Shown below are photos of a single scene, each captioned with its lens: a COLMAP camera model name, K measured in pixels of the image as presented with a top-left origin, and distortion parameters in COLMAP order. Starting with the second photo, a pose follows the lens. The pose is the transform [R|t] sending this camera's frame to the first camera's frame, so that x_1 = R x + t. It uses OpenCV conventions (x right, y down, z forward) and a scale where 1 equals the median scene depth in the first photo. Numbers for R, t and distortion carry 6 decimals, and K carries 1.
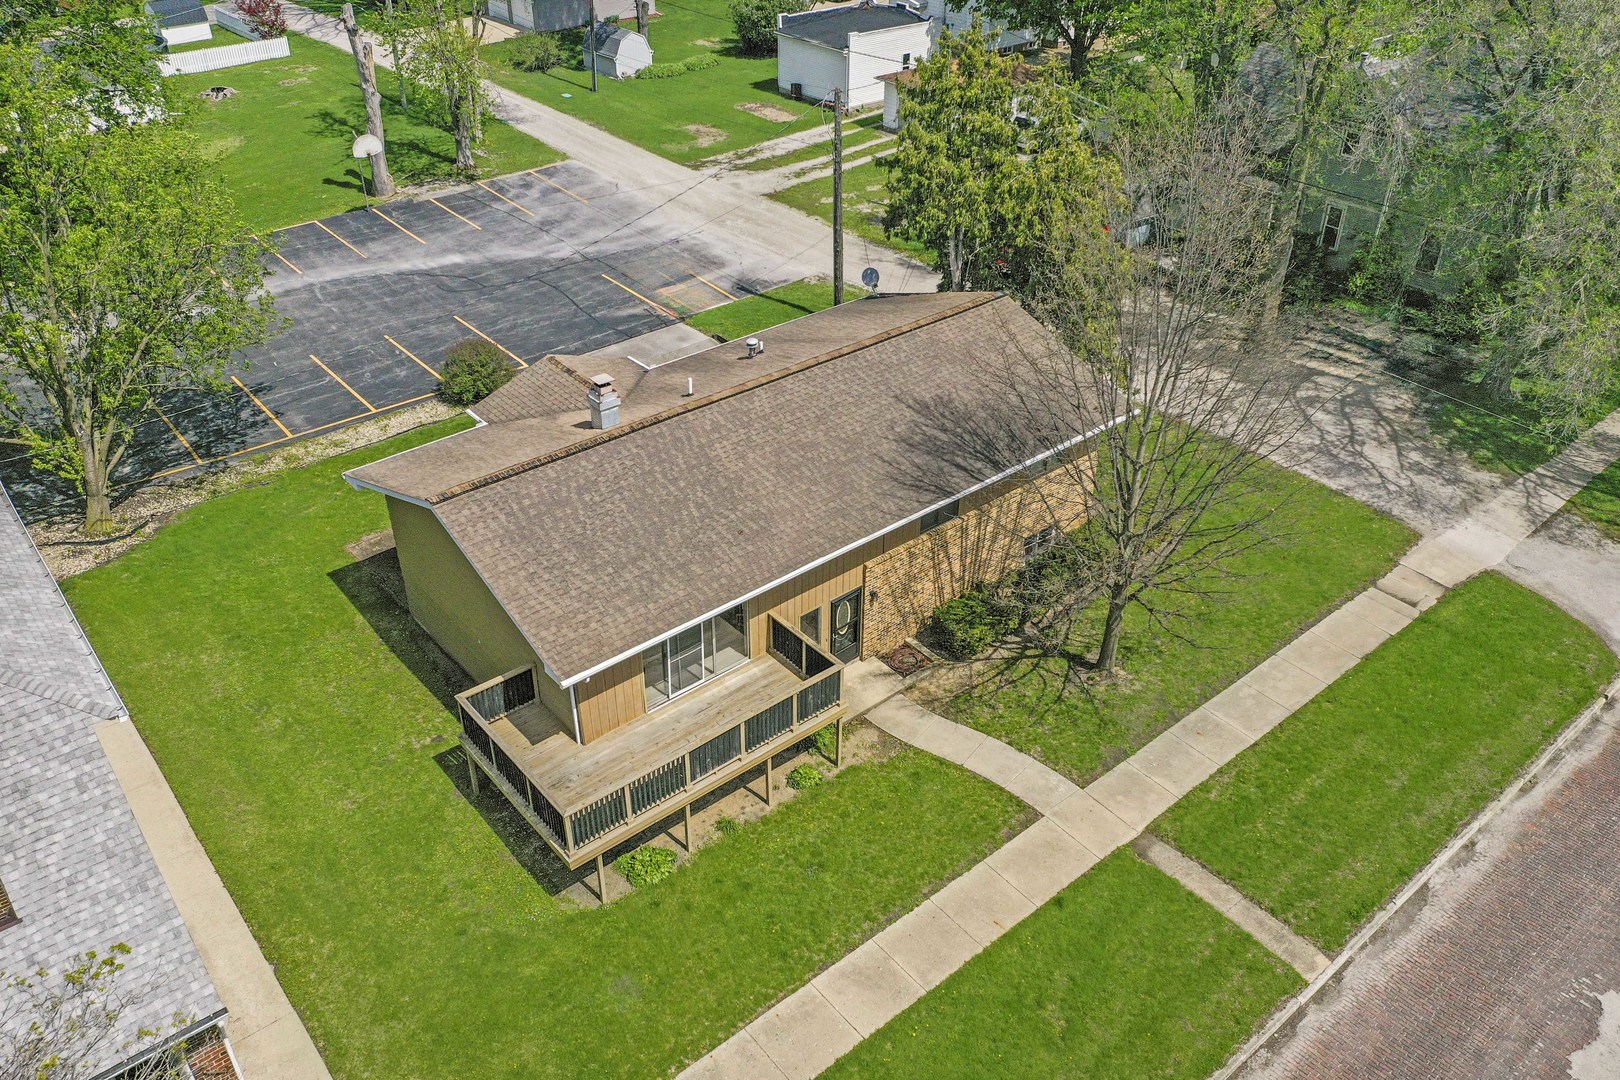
lens RADIAL K [[1270.0, 0, 810.4], [0, 1270.0, 531.0], [0, 0, 1]] dist [-0.013286, 0.006543]
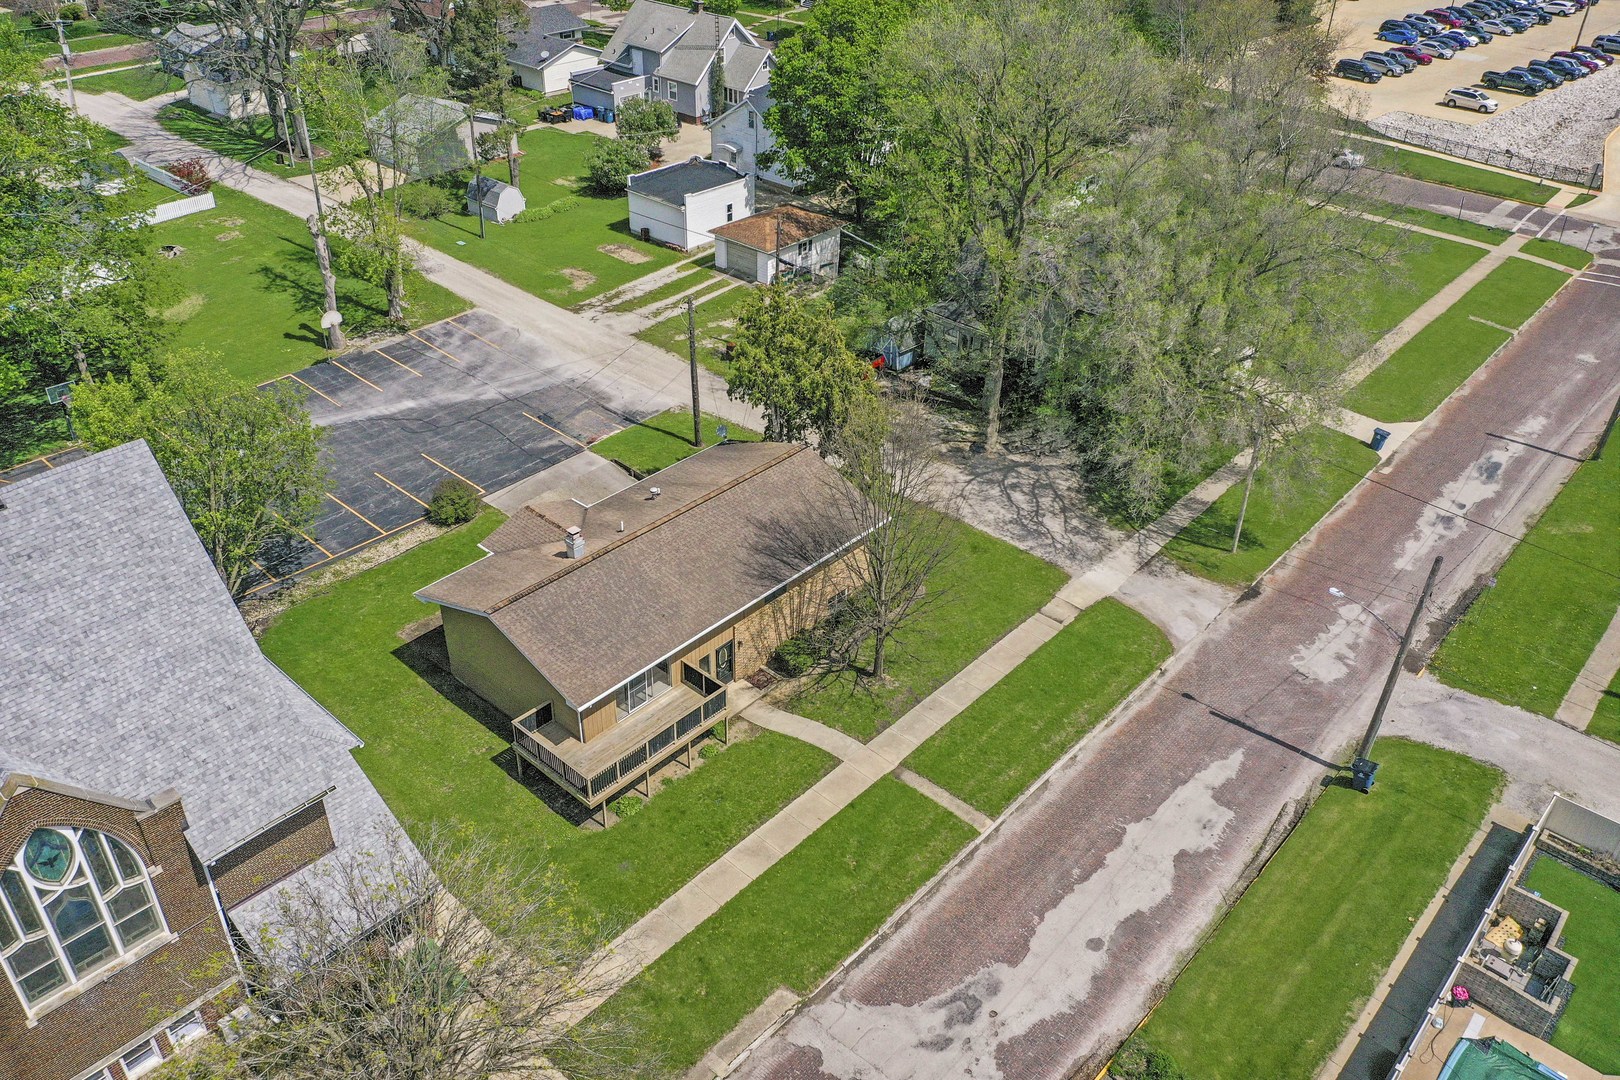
lens RADIAL K [[1270.0, 0, 808.7], [0, 1270.0, 538.6], [0, 0, 1]] dist [-0.013286, 0.006543]
pose [[0.990473, -0.064980, 0.121415, -0.049063], [0.064561, 0.997886, 0.007390, -0.083248], [-0.121638, 0.000519, 0.992574, -0.606617]]
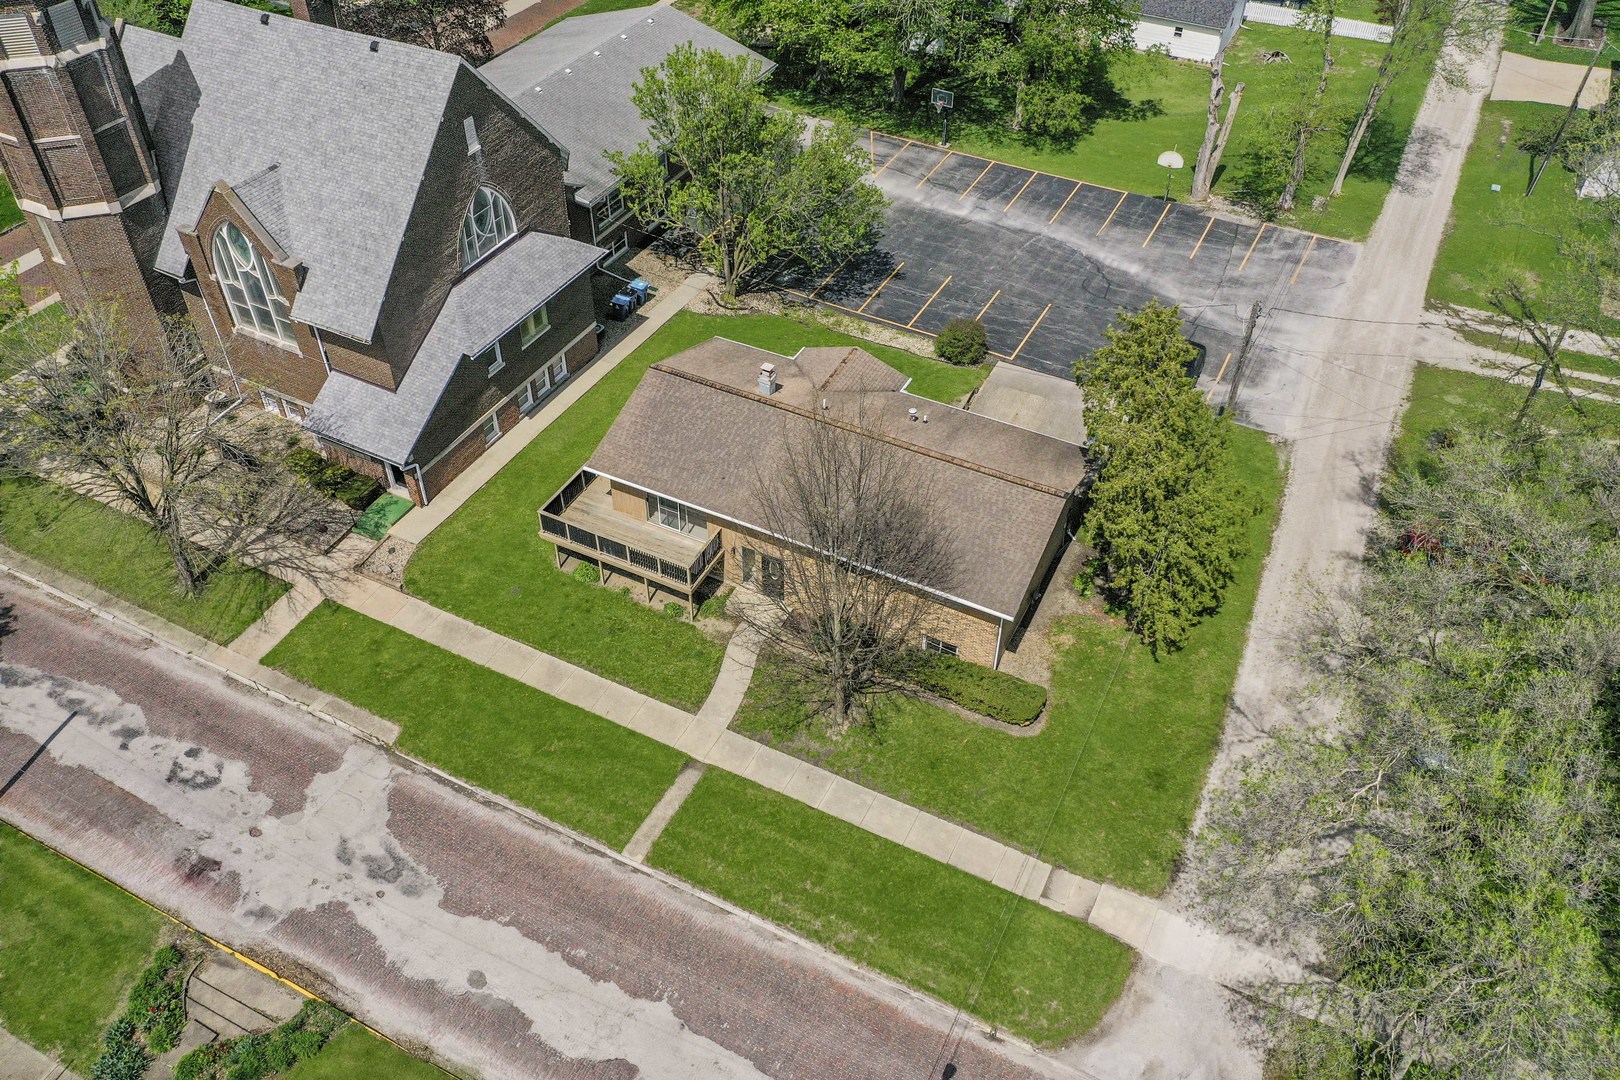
lens RADIAL K [[1270.0, 0, 808.1], [0, 1270.0, 544.6], [0, 0, 1]] dist [-0.013286, 0.006543]
pose [[0.391675, 0.624568, -0.675652, 0.958911], [-0.511824, 0.758118, 0.404095, -0.542664], [0.764609, 0.187541, 0.616605, 0.034006]]
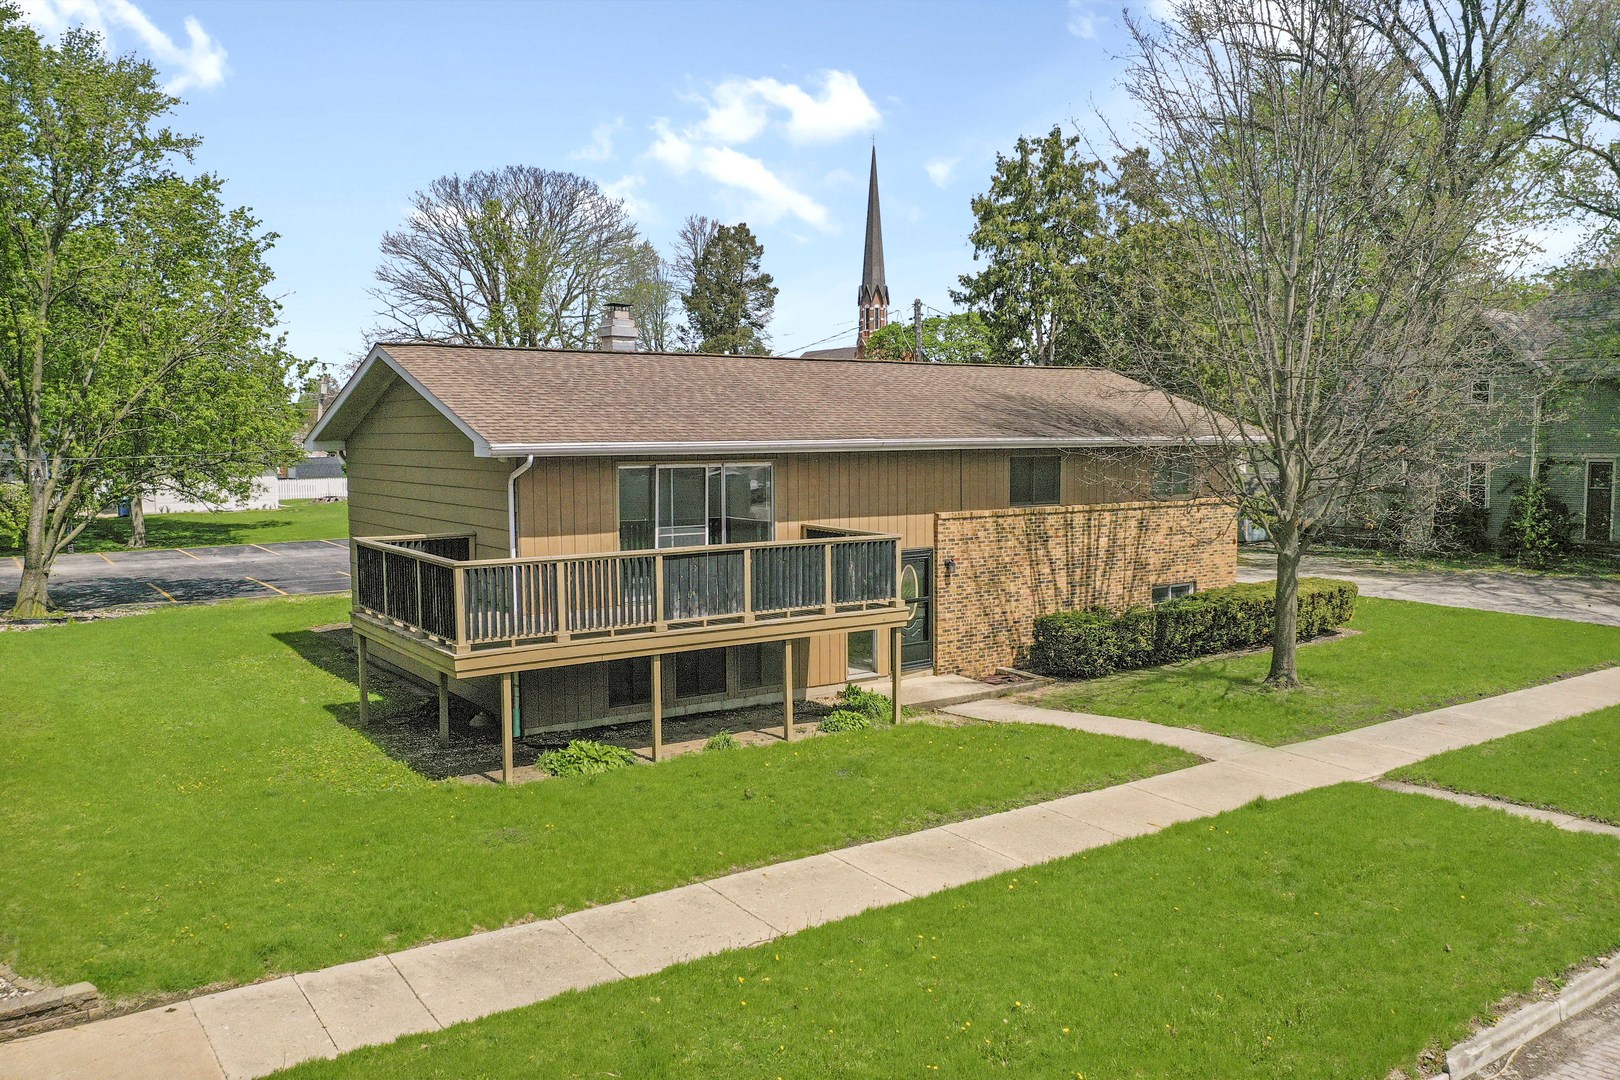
lens RADIAL K [[1270.0, 0, 812.5], [0, 1270.0, 534.6], [0, 0, 1]] dist [-0.013286, 0.006543]
pose [[0.996537, -0.003420, -0.083084, 0.027676], [-0.037013, 0.876480, -0.480014, 0.342204], [0.074463, 0.481427, 0.873317, 0.293118]]
